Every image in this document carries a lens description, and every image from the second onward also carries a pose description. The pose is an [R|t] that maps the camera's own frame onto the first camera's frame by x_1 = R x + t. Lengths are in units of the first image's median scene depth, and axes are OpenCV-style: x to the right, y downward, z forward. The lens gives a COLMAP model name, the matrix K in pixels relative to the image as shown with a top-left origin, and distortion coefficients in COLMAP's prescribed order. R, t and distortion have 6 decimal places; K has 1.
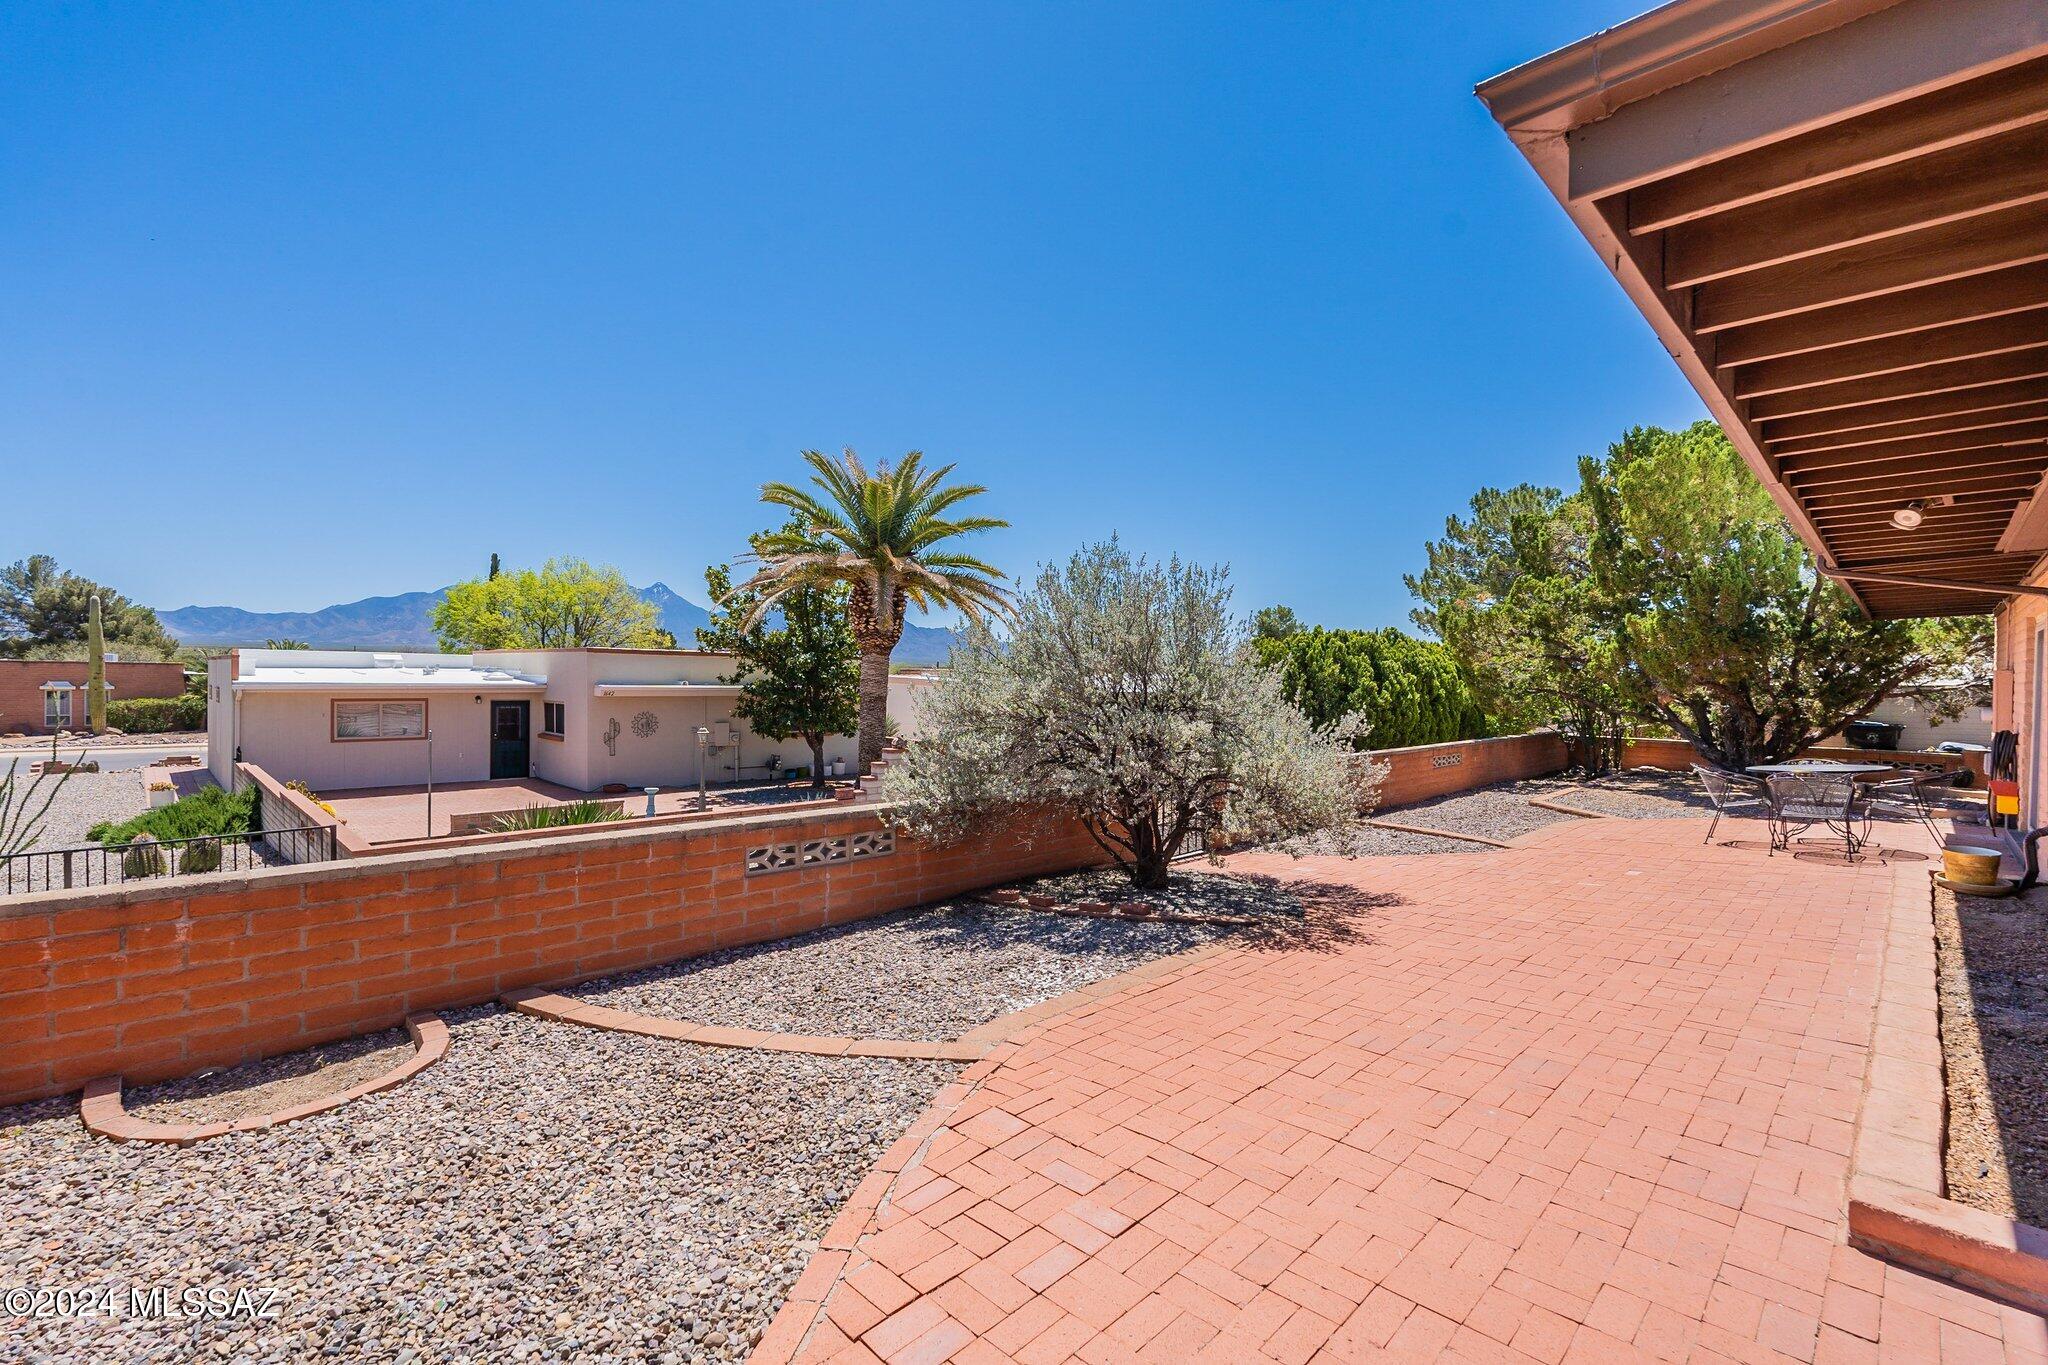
lens RADIAL K [[903.3, 0, 1025.4], [0, 903.3, 691.0], [0, 0, 1]] dist [-0.003101, -0.000133]
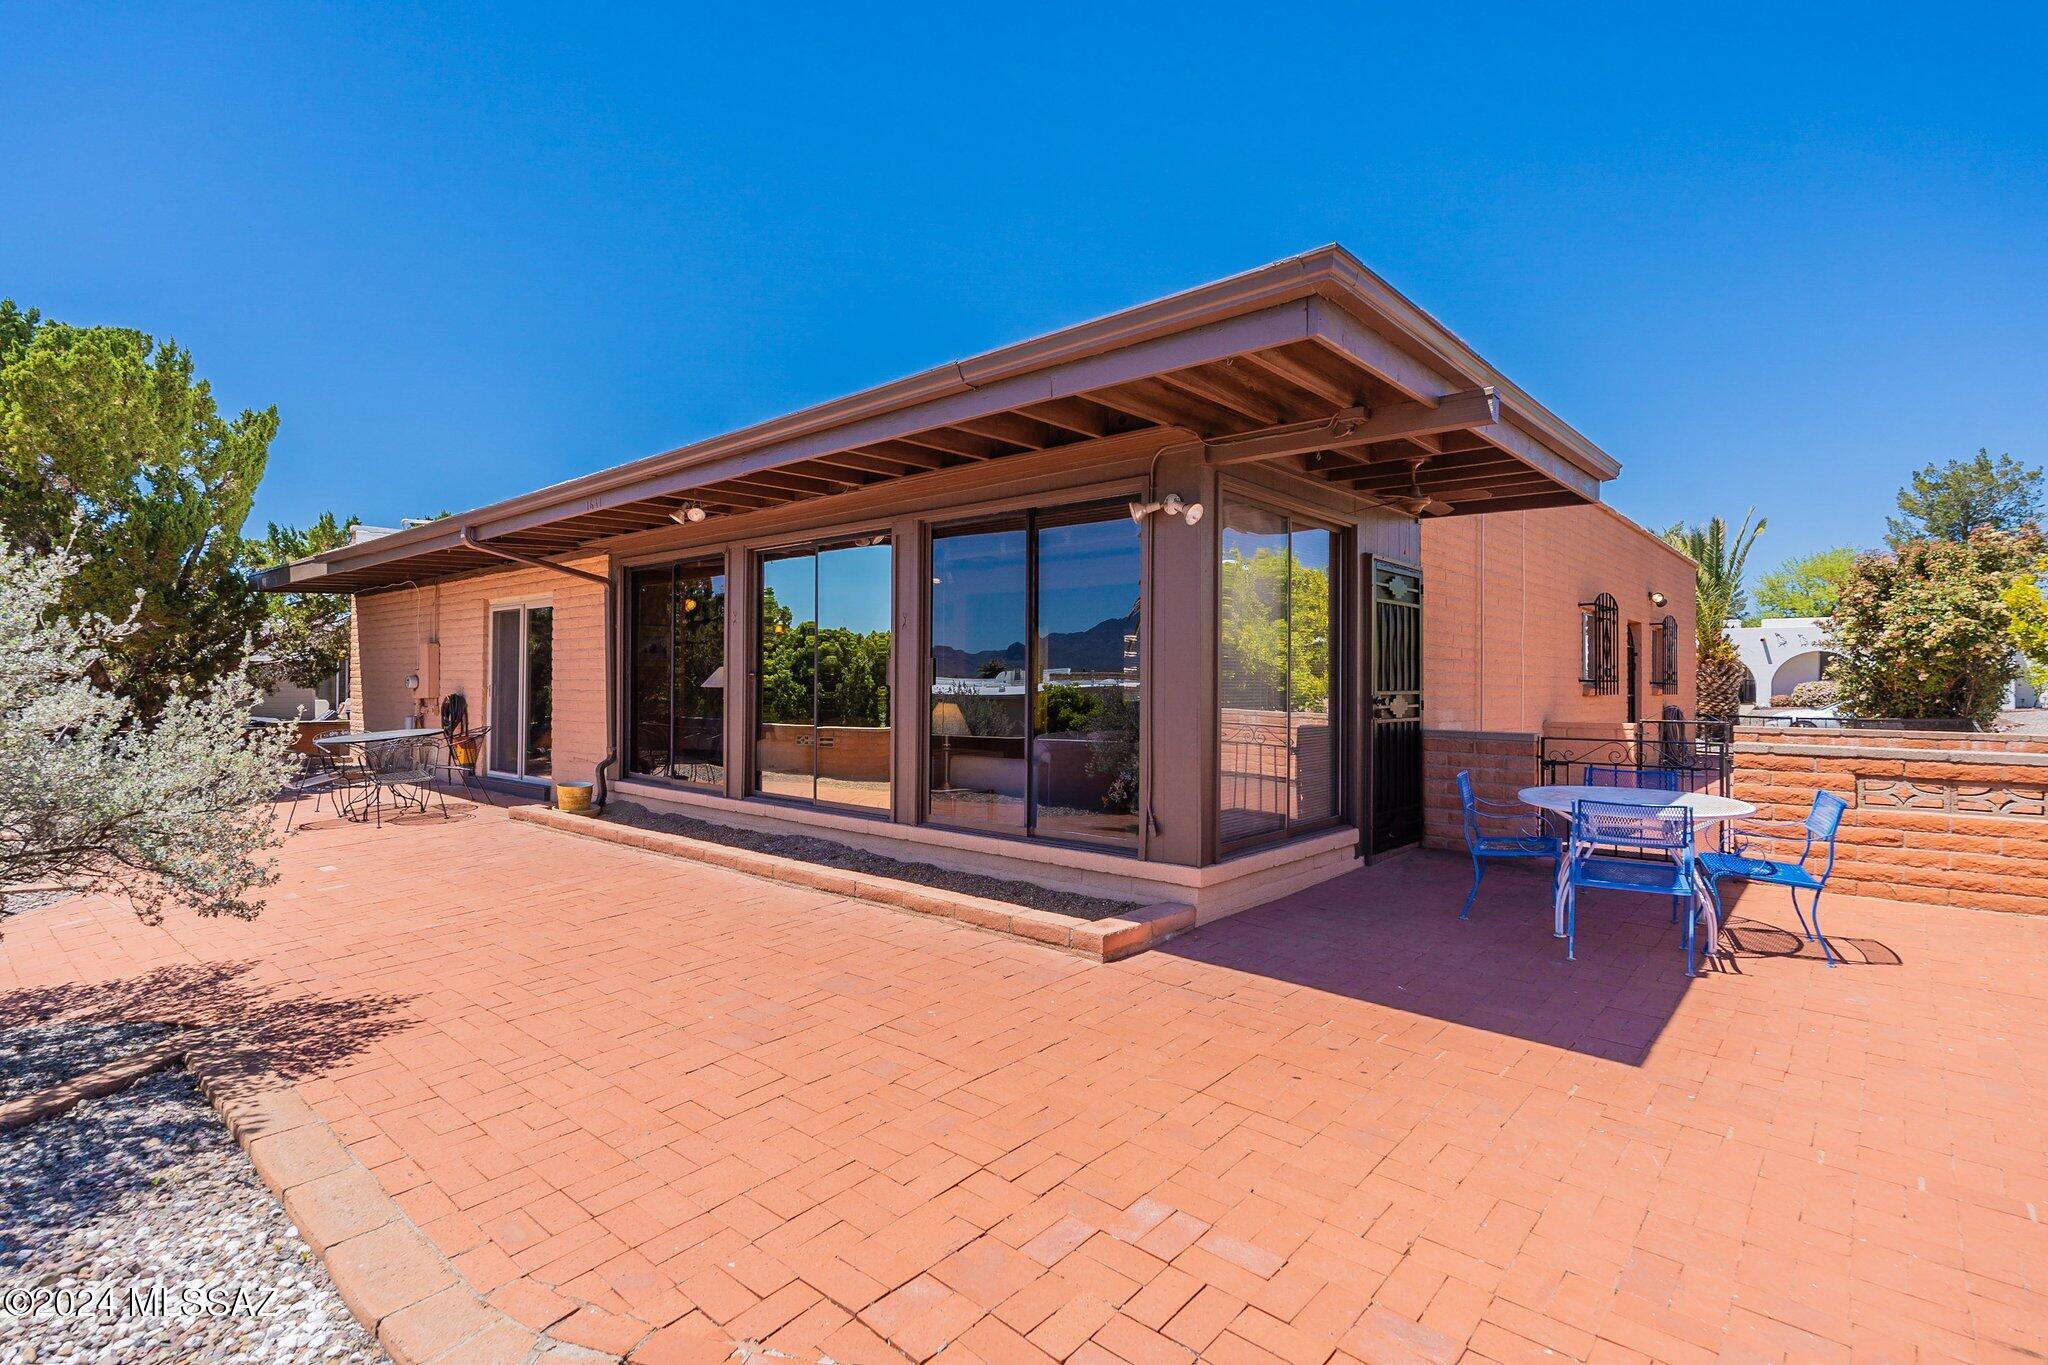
lens RADIAL K [[975.8, 0, 1024.0], [0, 975.8, 682.5], [0, 0, 1]] dist [0.000362, 0.000193]
pose [[-0.057315, -0.021154, 0.998132, -0.407708], [0.007699, 0.999736, 0.021630, 0.015152], [-0.998326, 0.008925, -0.057137, 0.547236]]
